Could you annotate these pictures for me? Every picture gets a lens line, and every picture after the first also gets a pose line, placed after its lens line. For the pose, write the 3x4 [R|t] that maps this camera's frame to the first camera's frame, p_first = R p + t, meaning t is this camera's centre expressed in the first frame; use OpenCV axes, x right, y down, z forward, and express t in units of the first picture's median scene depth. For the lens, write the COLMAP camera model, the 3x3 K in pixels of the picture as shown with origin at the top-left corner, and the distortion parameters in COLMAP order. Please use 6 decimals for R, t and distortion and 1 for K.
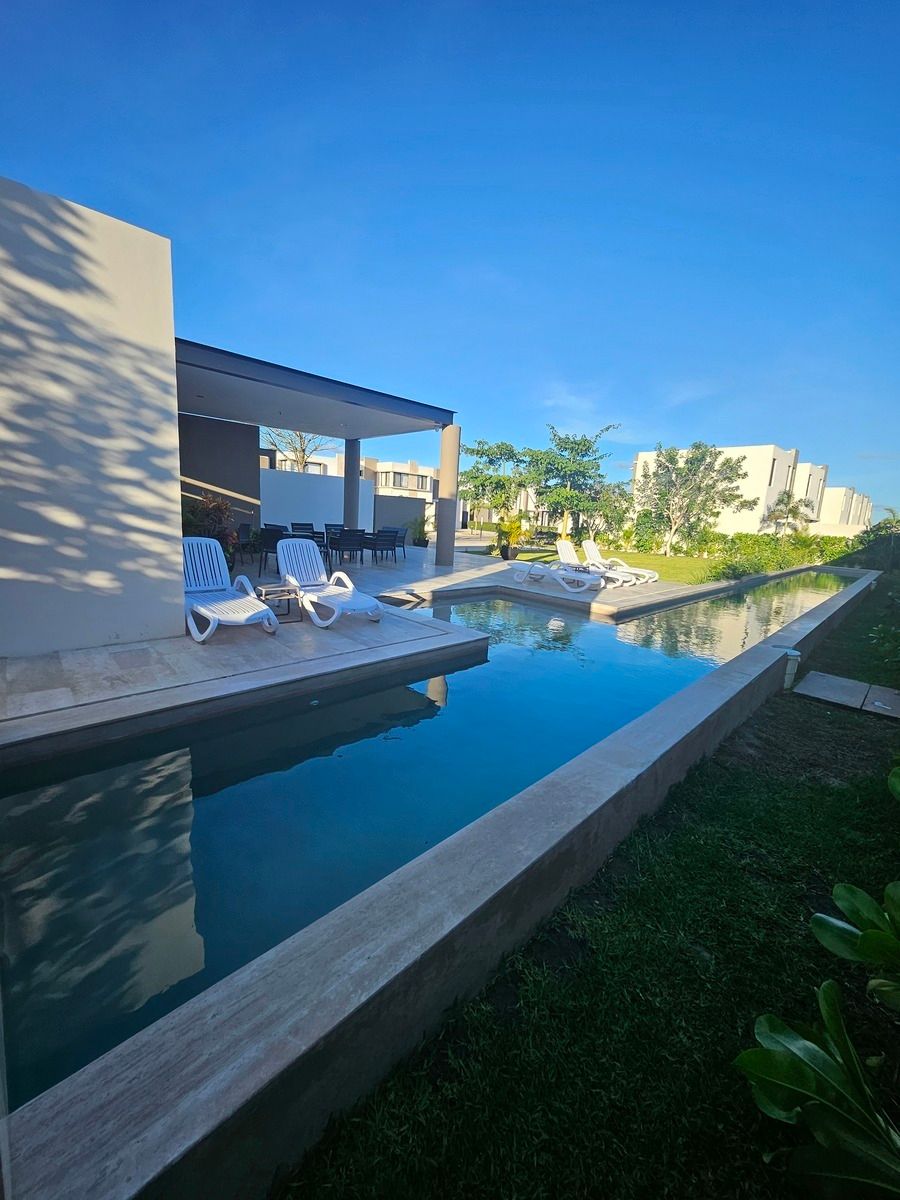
lens RADIAL K [[468.4, 0, 458.7], [0, 468.4, 596.2], [0, 0, 1]] dist [0.017024, -0.000455]
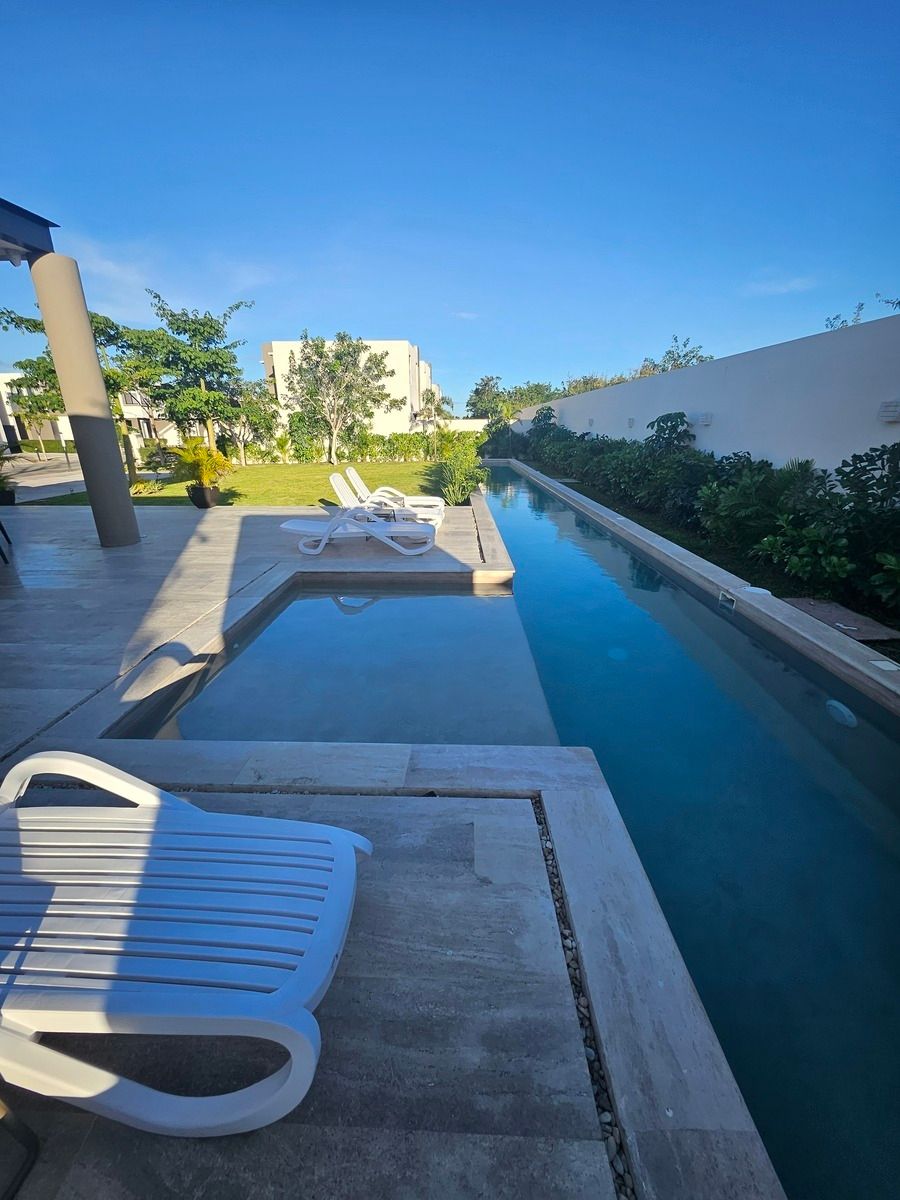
lens RADIAL K [[476.0, 0, 454.2], [0, 476.0, 589.1], [0, 0, 1]] dist [-0.001420, -0.000535]
pose [[0.717456, -0.281381, 0.637245, -0.295088], [0.163076, 0.957212, 0.239062, -0.210207], [-0.677246, -0.067597, 0.732645, 0.823705]]
